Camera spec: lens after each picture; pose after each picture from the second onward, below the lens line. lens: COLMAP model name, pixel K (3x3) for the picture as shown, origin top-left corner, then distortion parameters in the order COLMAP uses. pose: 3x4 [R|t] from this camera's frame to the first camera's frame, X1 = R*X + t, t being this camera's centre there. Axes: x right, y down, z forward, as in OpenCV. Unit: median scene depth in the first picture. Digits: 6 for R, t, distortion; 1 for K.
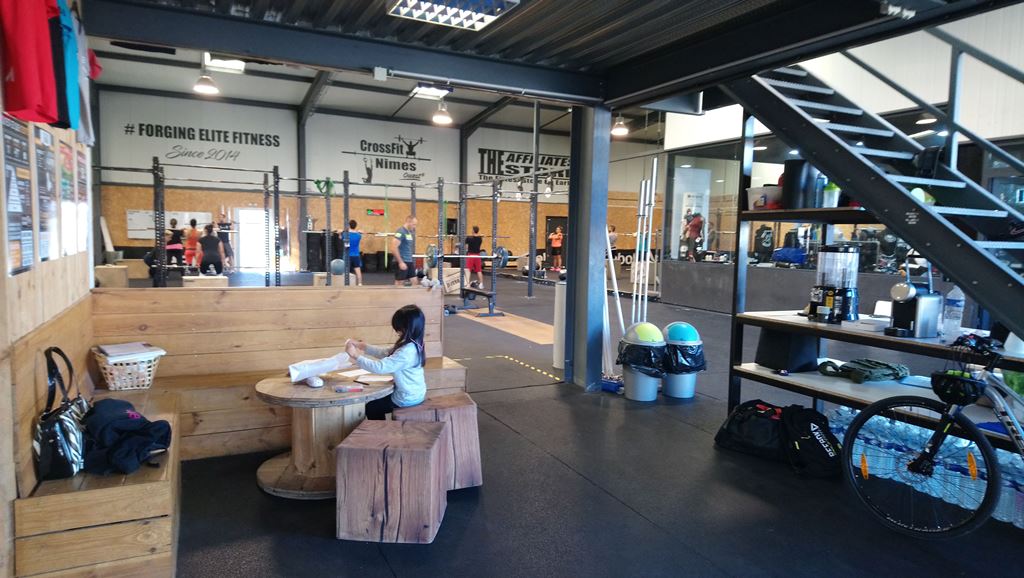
lens RADIAL K [[647.3, 0, 511.3], [0, 647.3, 286.7], [0, 0, 1]] dist [0.045393, -0.067235]
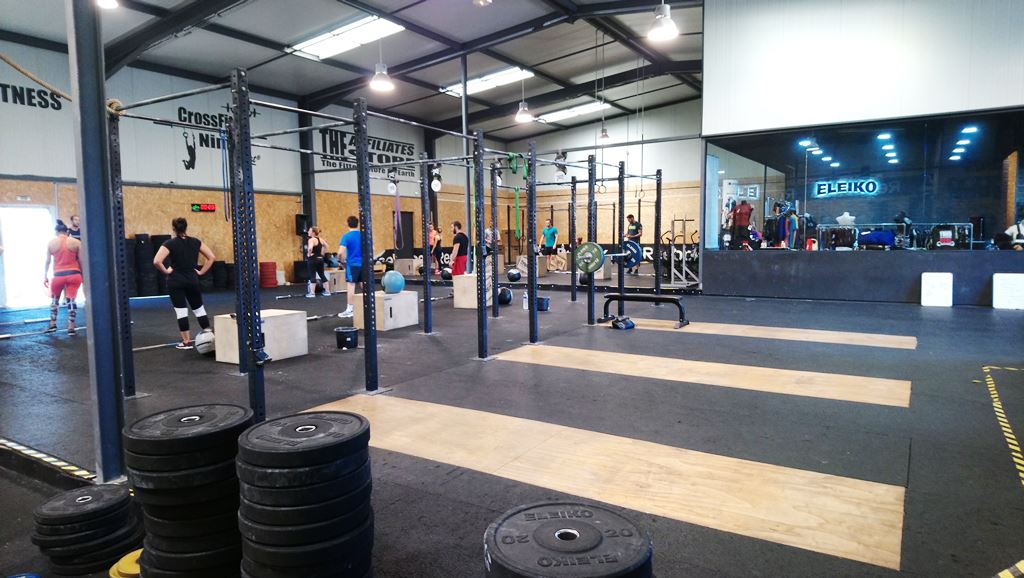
lens RADIAL K [[647.3, 0, 511.3], [0, 647.3, 286.7], [0, 0, 1]] dist [0.045393, -0.067235]
pose [[0.846336, -0.078019, 0.526905, -0.310528], [0.074500, 0.996830, 0.027936, -0.021096], [-0.527414, 0.015612, 0.849465, 0.198663]]
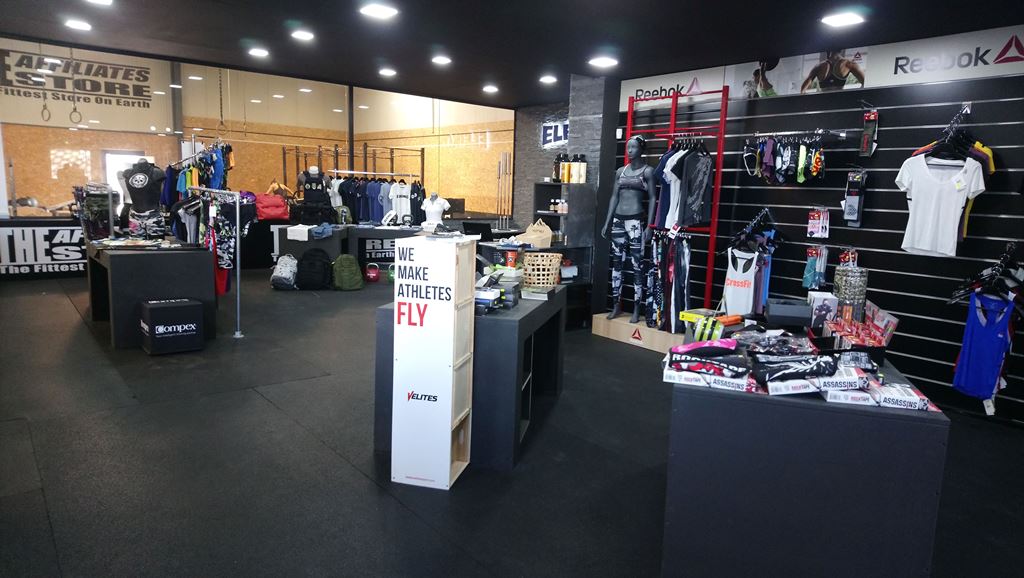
lens RADIAL K [[647.3, 0, 511.3], [0, 647.3, 286.7], [0, 0, 1]] dist [0.045393, -0.067235]
pose [[0.971805, -0.015716, 0.235261, 0.365939], [-0.001667, 0.997293, 0.073511, -0.013156], [-0.235779, -0.071830, 0.969148, 0.214864]]
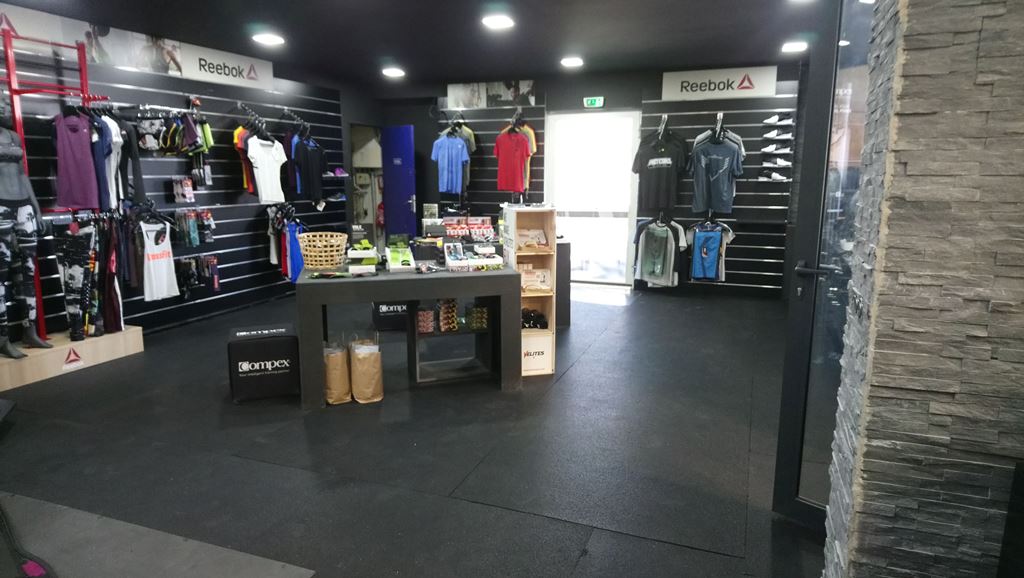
lens RADIAL K [[647.3, 0, 511.3], [0, 647.3, 286.7], [0, 0, 1]] dist [0.045393, -0.067235]
pose [[-0.686376, -0.143358, 0.712977, 0.253119], [0.045659, 0.969950, 0.238984, -0.035305], [-0.725812, 0.196587, -0.659204, 0.467209]]
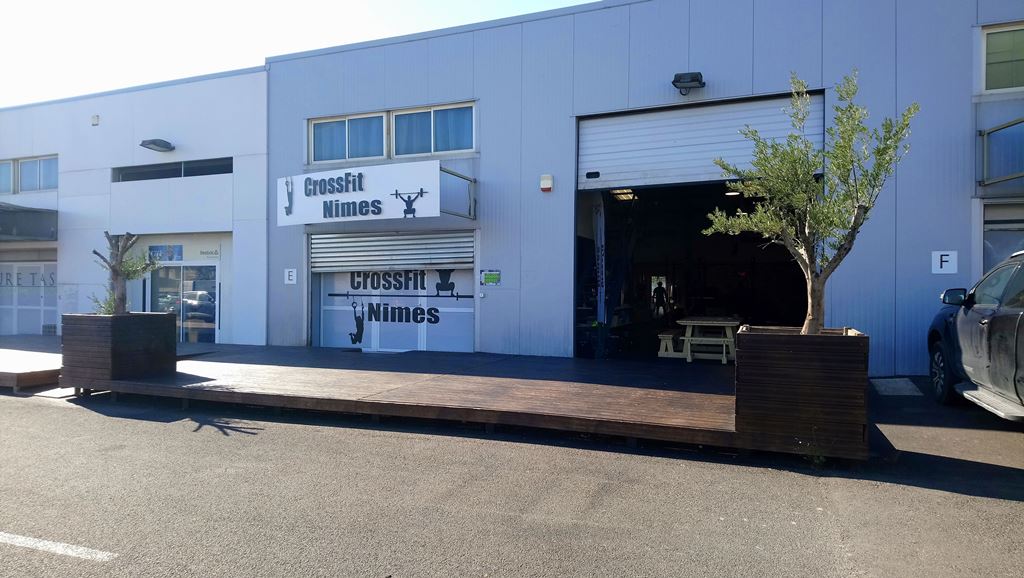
lens RADIAL K [[647.3, 0, 511.3], [0, 647.3, 286.7], [0, 0, 1]] dist [0.045393, -0.067235]
pose [[0.671795, -0.021188, -0.740434, 0.242601], [-0.051104, 0.995883, -0.074864, -0.177978], [0.738972, 0.088132, 0.667947, 0.741778]]
